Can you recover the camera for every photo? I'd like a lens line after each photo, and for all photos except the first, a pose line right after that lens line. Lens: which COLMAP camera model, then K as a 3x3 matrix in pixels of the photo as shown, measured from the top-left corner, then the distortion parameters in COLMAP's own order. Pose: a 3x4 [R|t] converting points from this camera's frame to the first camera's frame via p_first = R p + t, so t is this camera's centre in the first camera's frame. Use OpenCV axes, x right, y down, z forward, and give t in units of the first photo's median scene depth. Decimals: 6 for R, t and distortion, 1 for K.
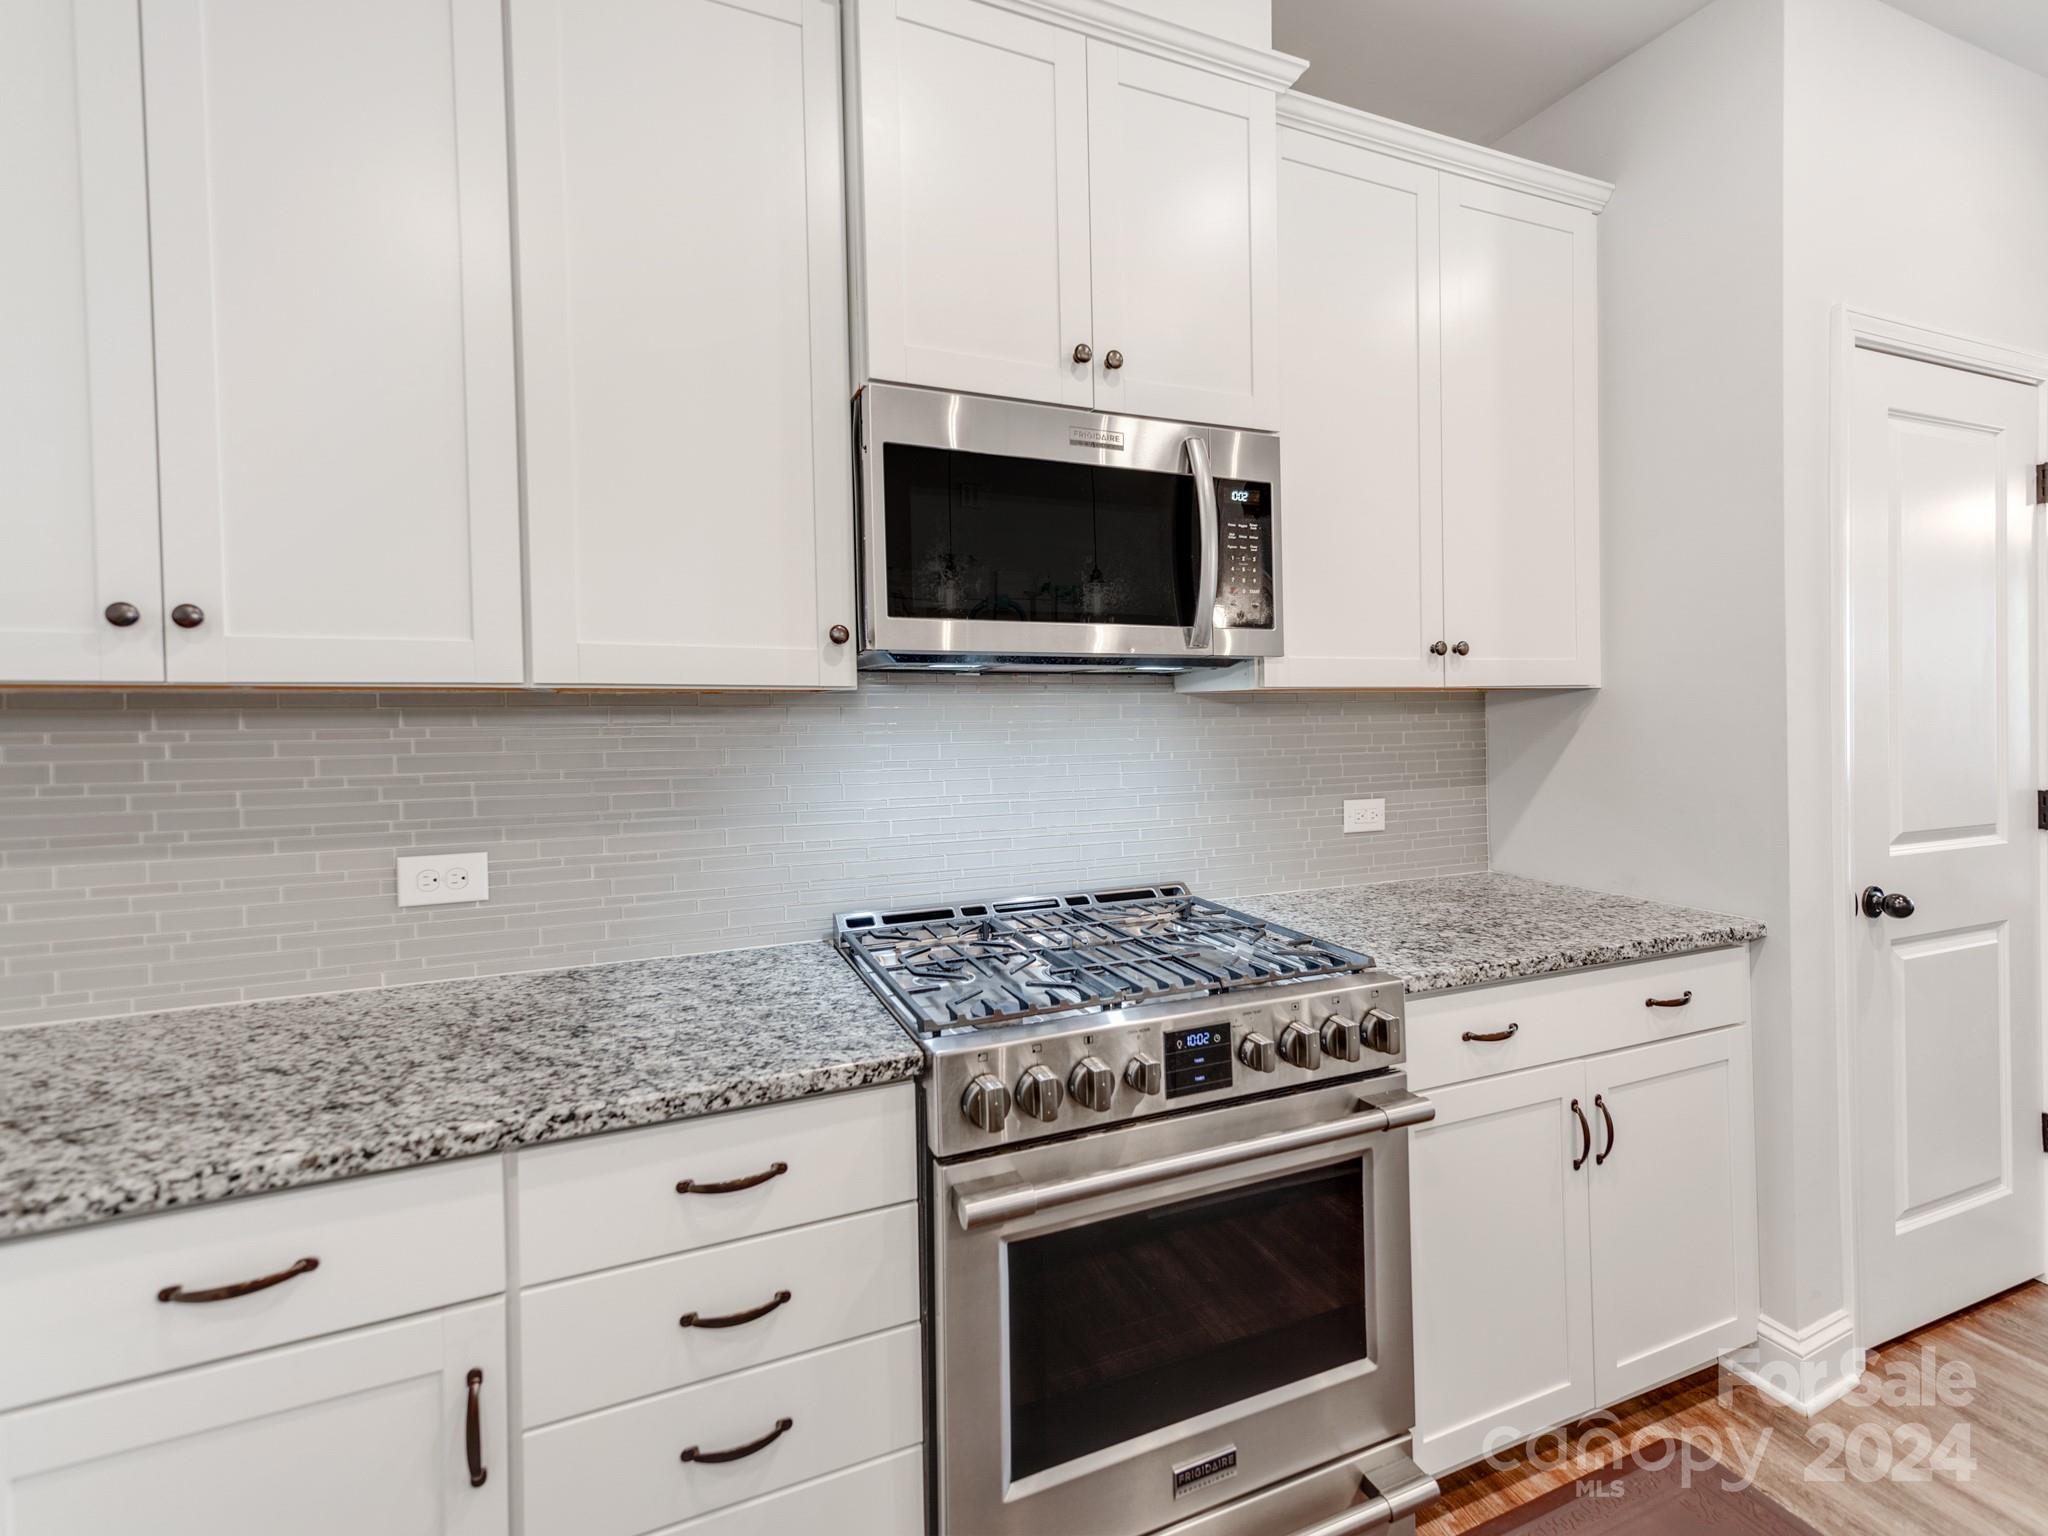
lens RADIAL K [[924.4, 0, 1028.4], [0, 924.4, 738.2], [0, 0, 1]] dist [0.023363, -0.004789]
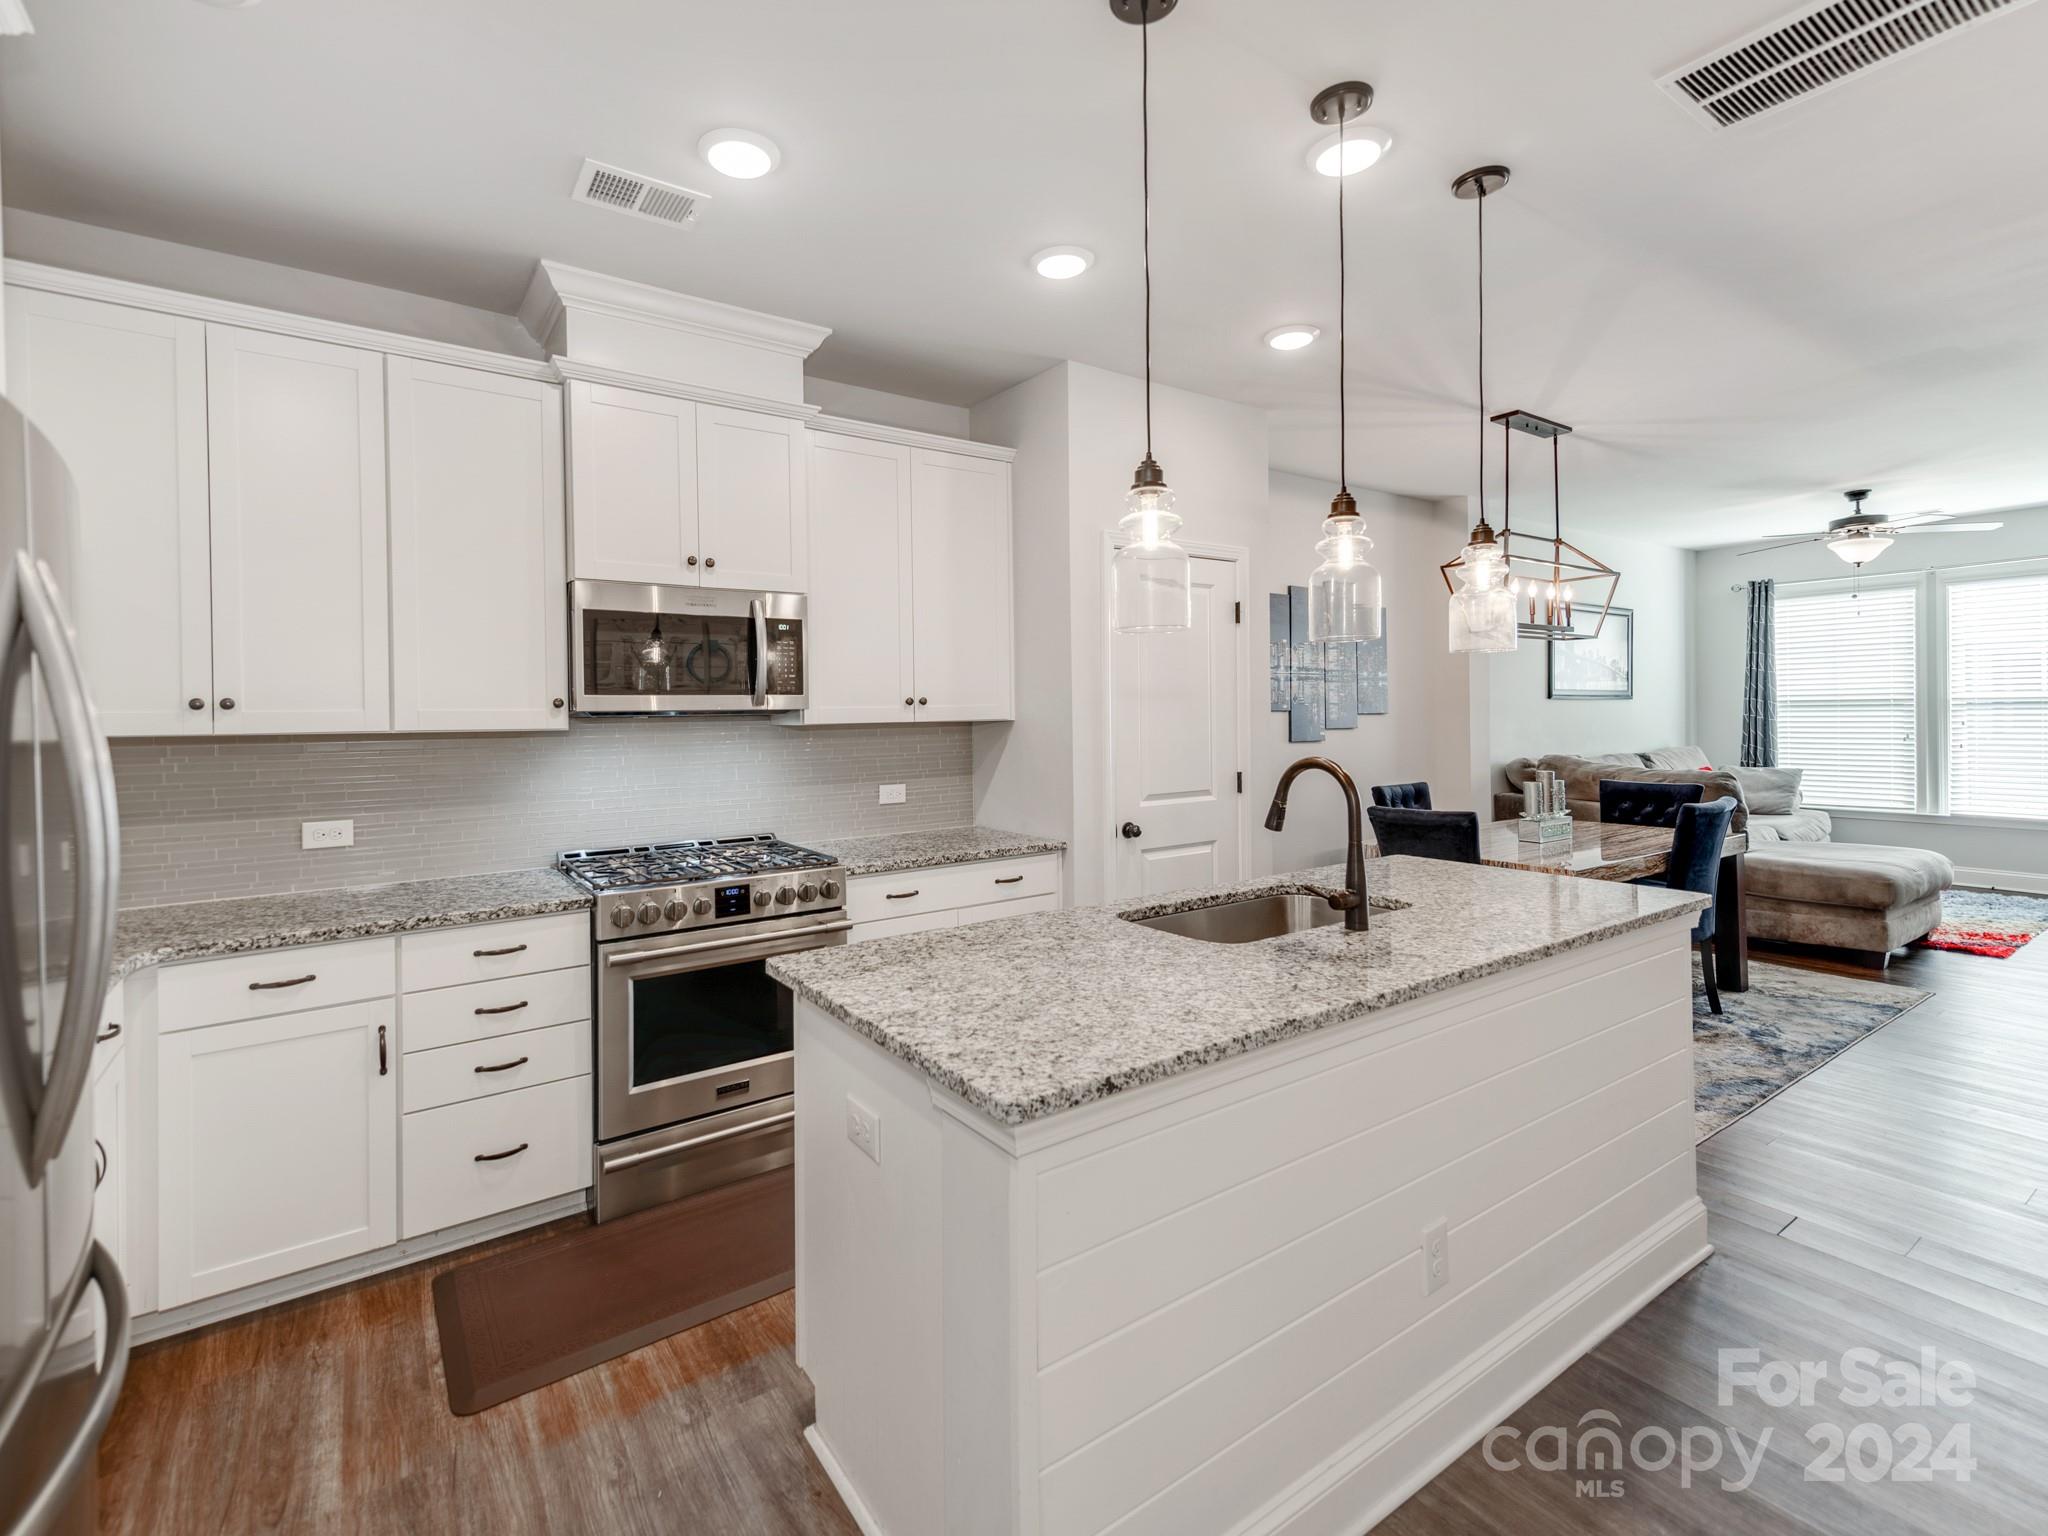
lens RADIAL K [[924.4, 0, 991.4], [0, 924.4, 719.7], [0, 0, 1]] dist [0.023363, -0.004789]
pose [[0.981227, -0.006277, 0.192754, 0.325101], [0.011222, 0.999635, -0.024569, -0.017353], [-0.192529, 0.026271, 0.980939, -1.132310]]
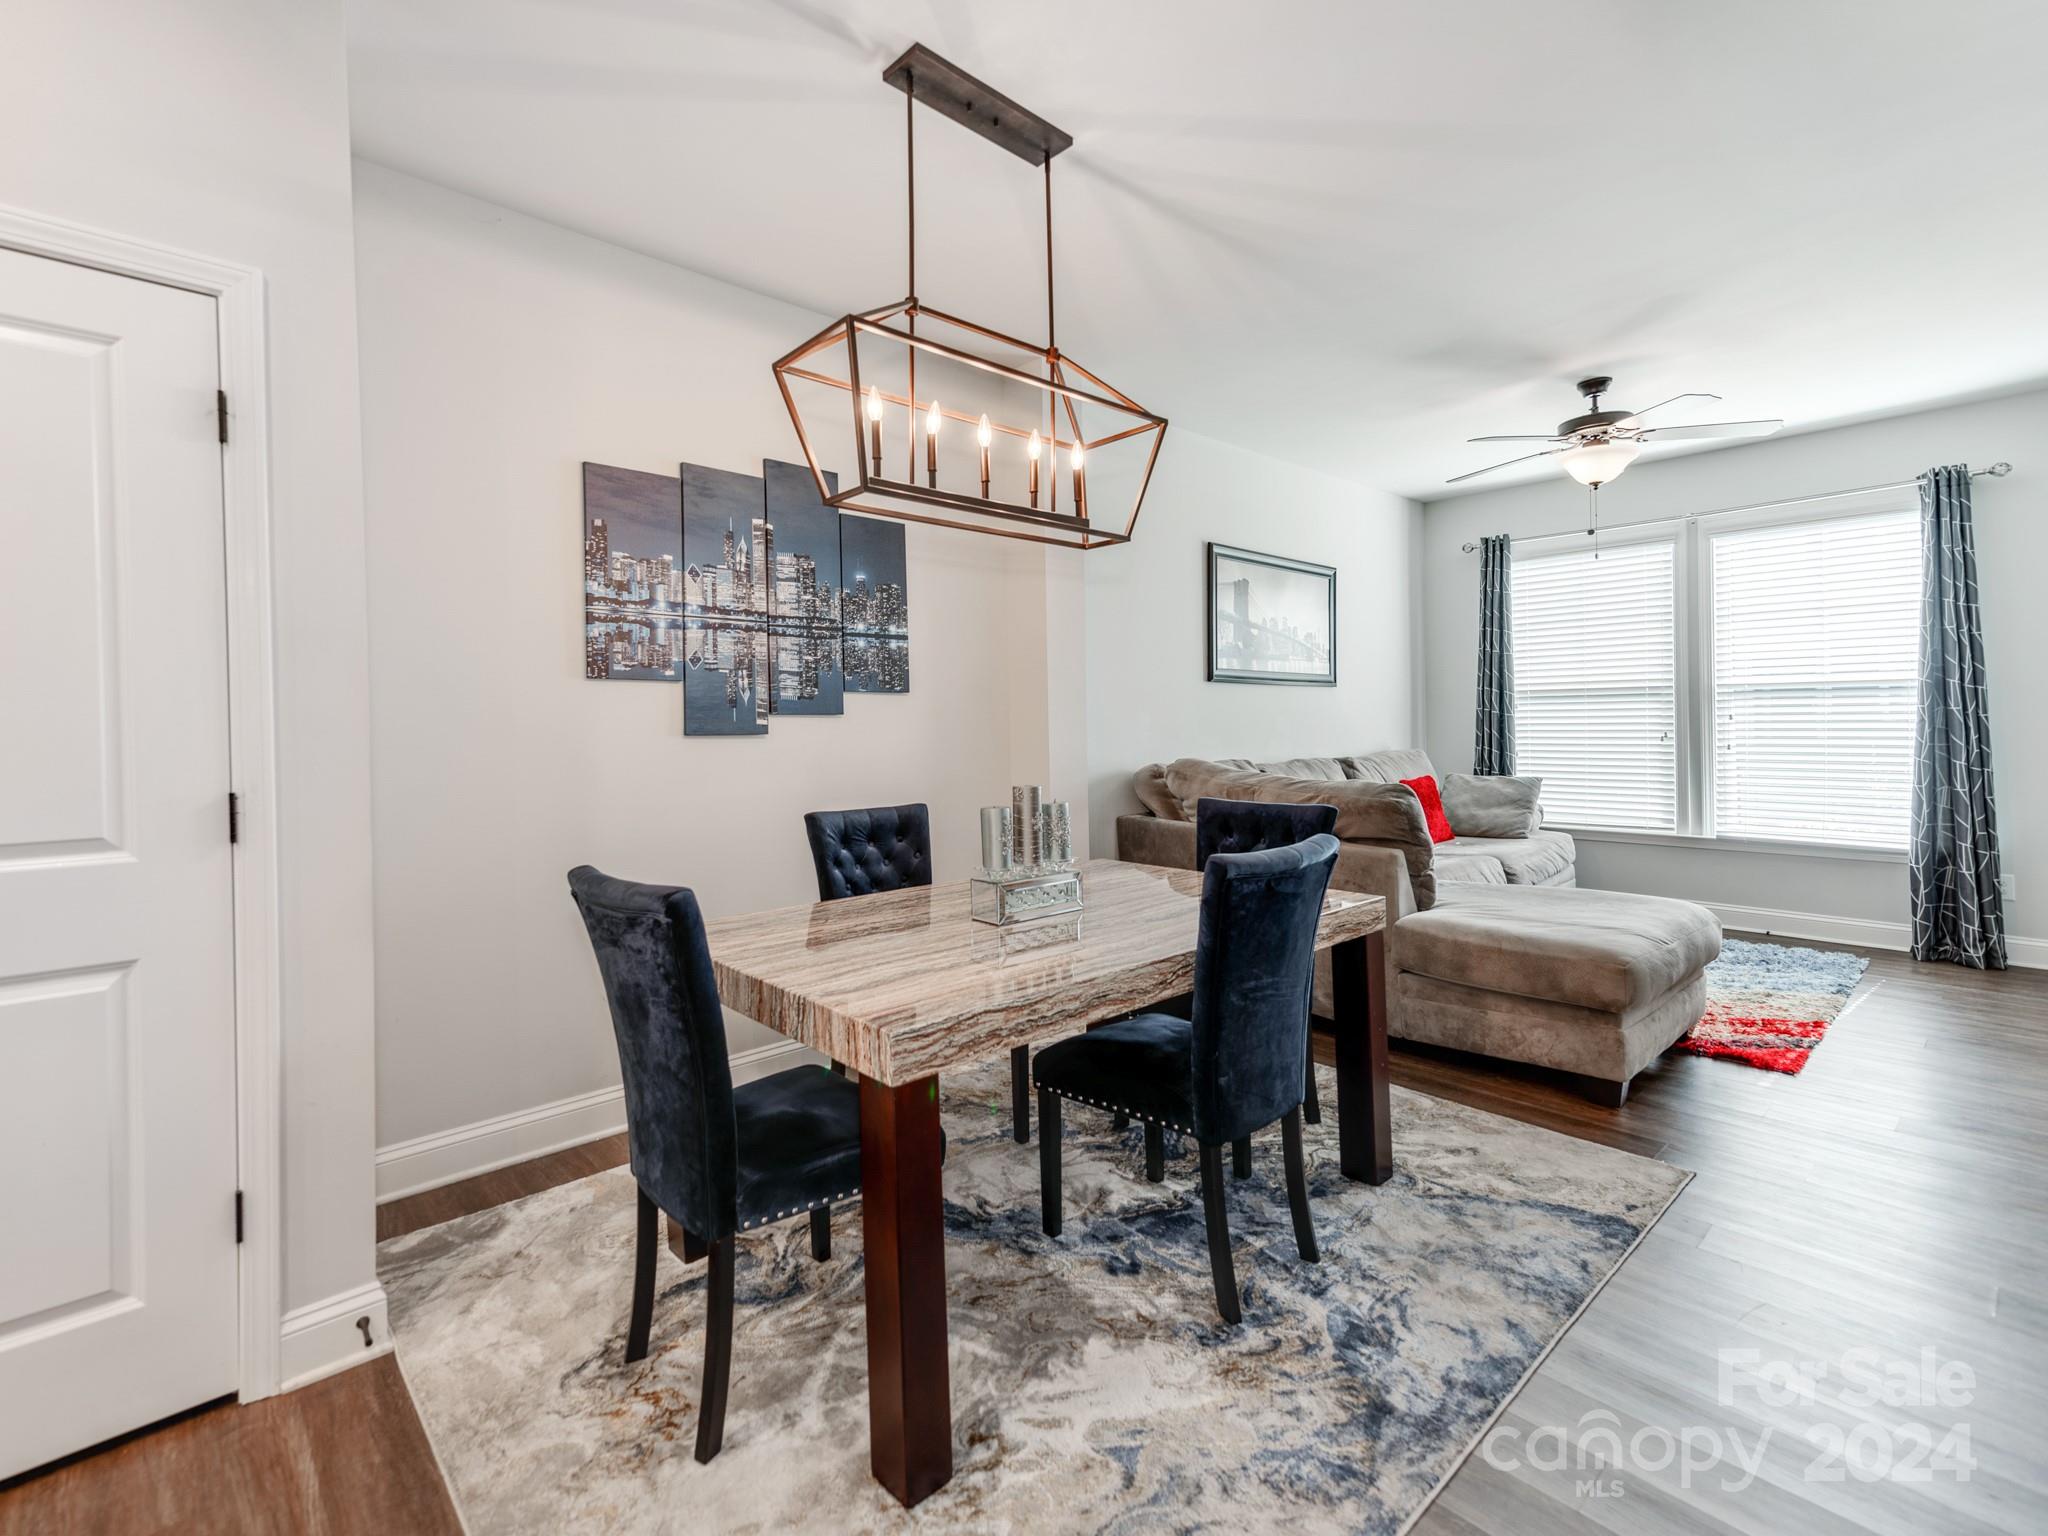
lens RADIAL K [[924.4, 0, 937.8], [0, 924.4, 723.7], [0, 0, 1]] dist [0.023363, -0.004789]
pose [[0.956501, -0.003011, 0.291713, 2.124326], [0.012787, 0.999418, -0.031612, 0.040318], [-0.291448, 0.033967, 0.955983, 0.057997]]
